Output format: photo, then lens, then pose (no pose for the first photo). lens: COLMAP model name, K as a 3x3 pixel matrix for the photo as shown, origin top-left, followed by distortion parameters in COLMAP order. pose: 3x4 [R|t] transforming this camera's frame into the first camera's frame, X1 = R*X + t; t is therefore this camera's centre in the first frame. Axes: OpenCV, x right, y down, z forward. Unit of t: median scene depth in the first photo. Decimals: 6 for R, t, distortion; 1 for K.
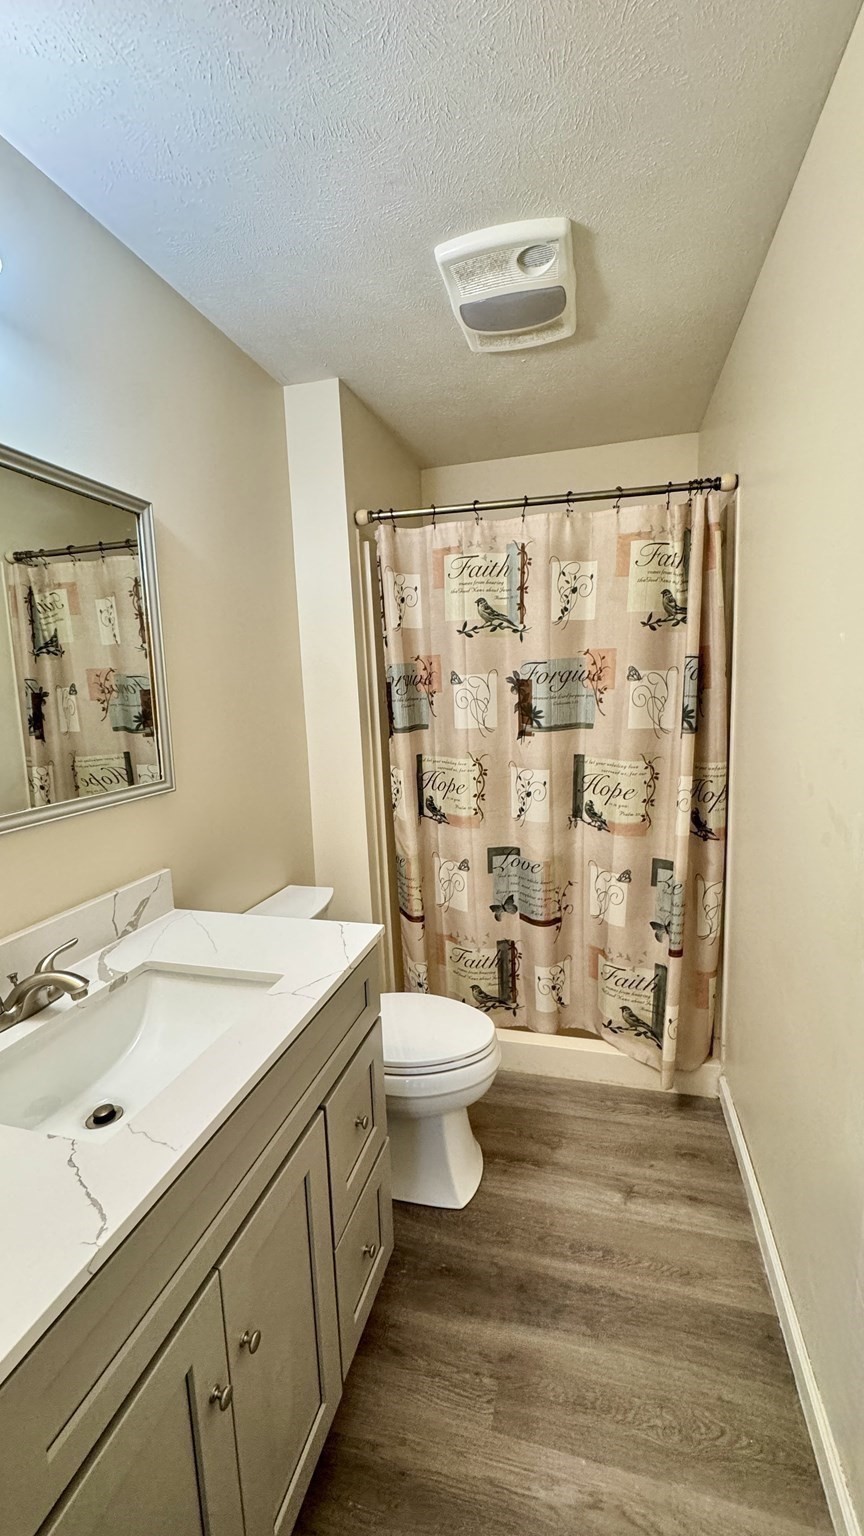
lens RADIAL K [[611.8, 0, 433.2], [0, 611.8, 769.7], [0, 0, 1]] dist [-0.001234, 0.000117]
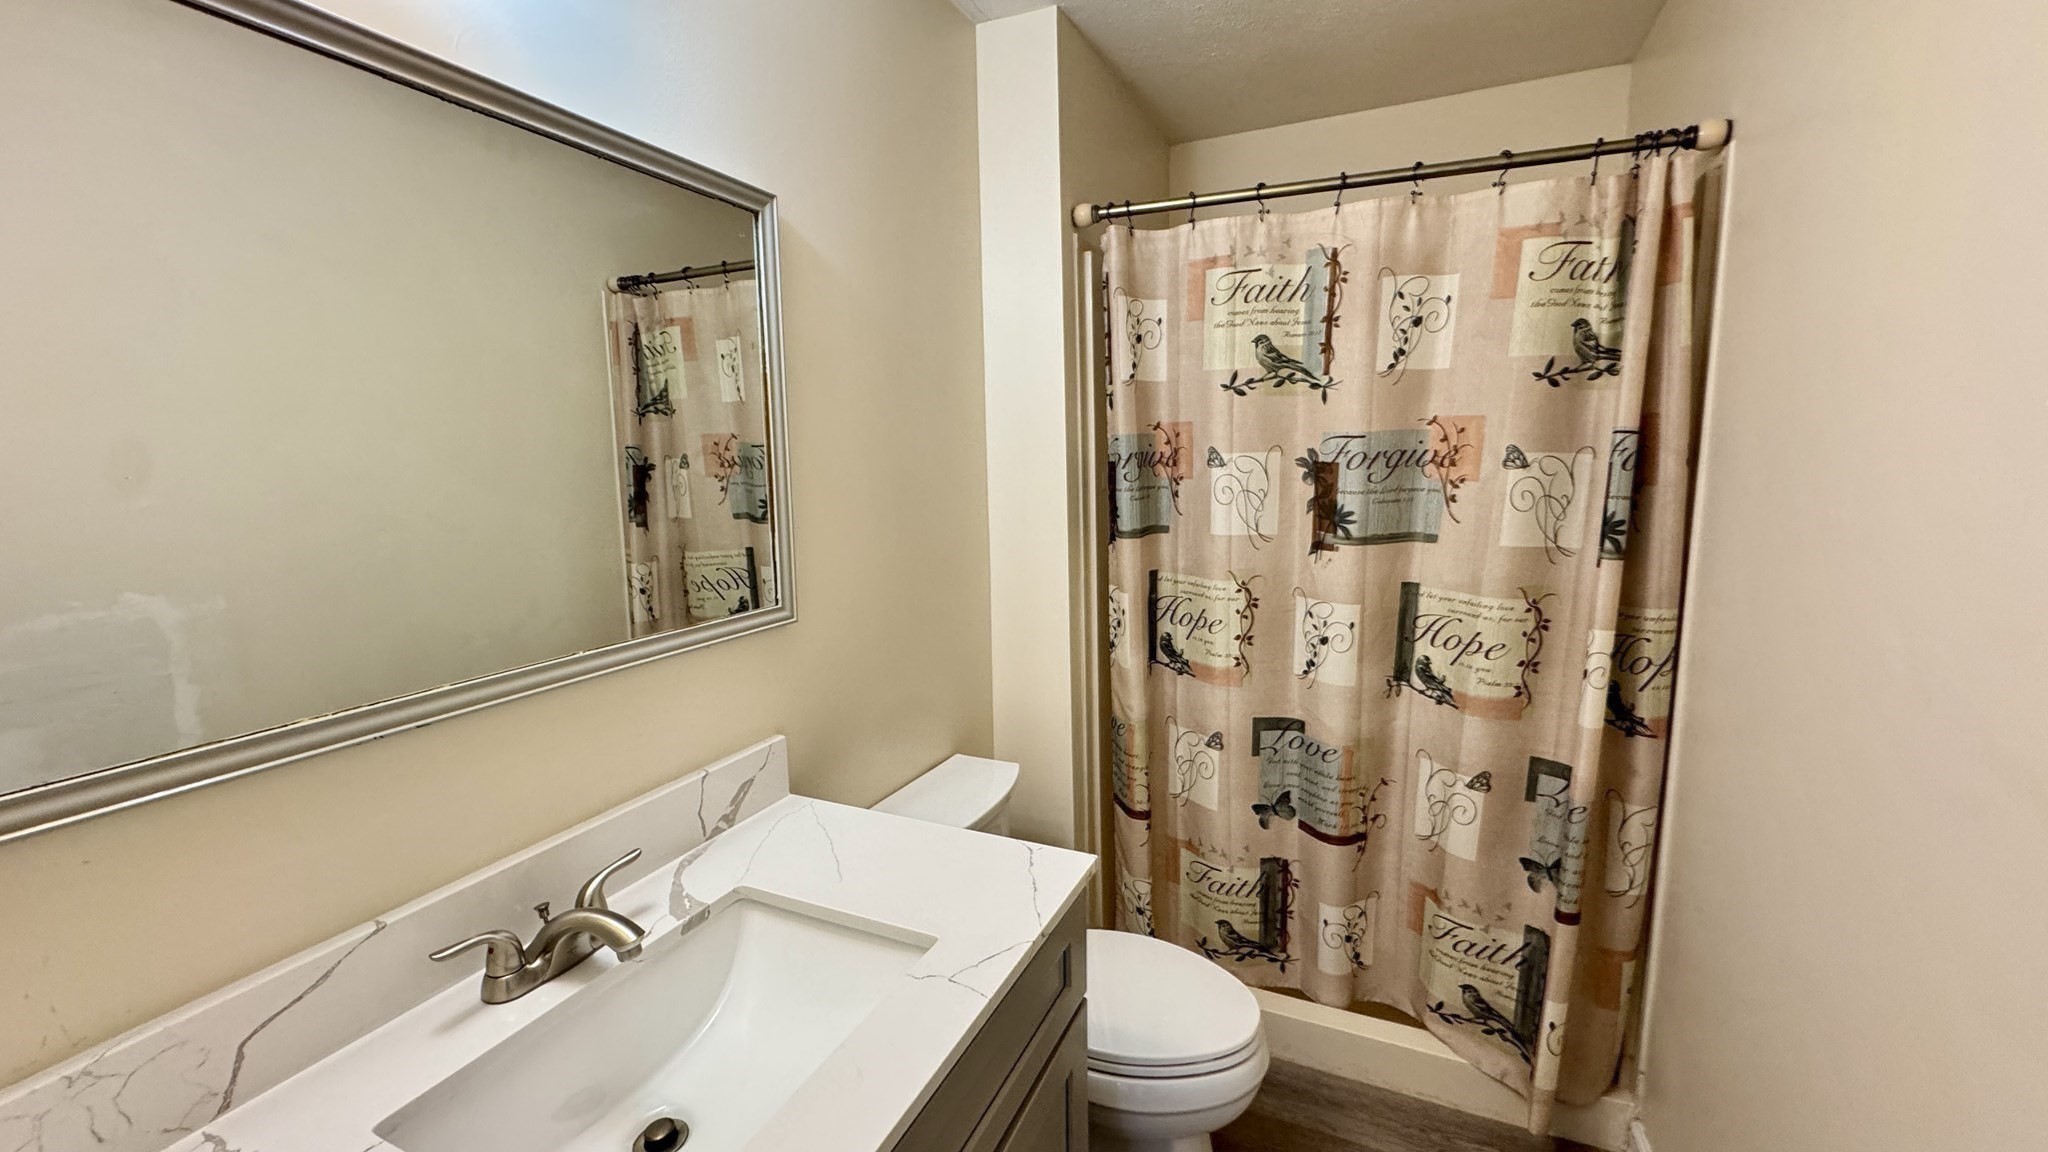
lens RADIAL K [[815.8, 0, 1022.5], [0, 815.8, 576.3], [0, 0, 1]] dist [-0.001234, 0.000117]
pose [[0.985962, 0.041853, -0.161639, -0.021493], [-0.039750, 0.999078, 0.016226, -0.029591], [0.162169, -0.009573, 0.986717, 0.105381]]
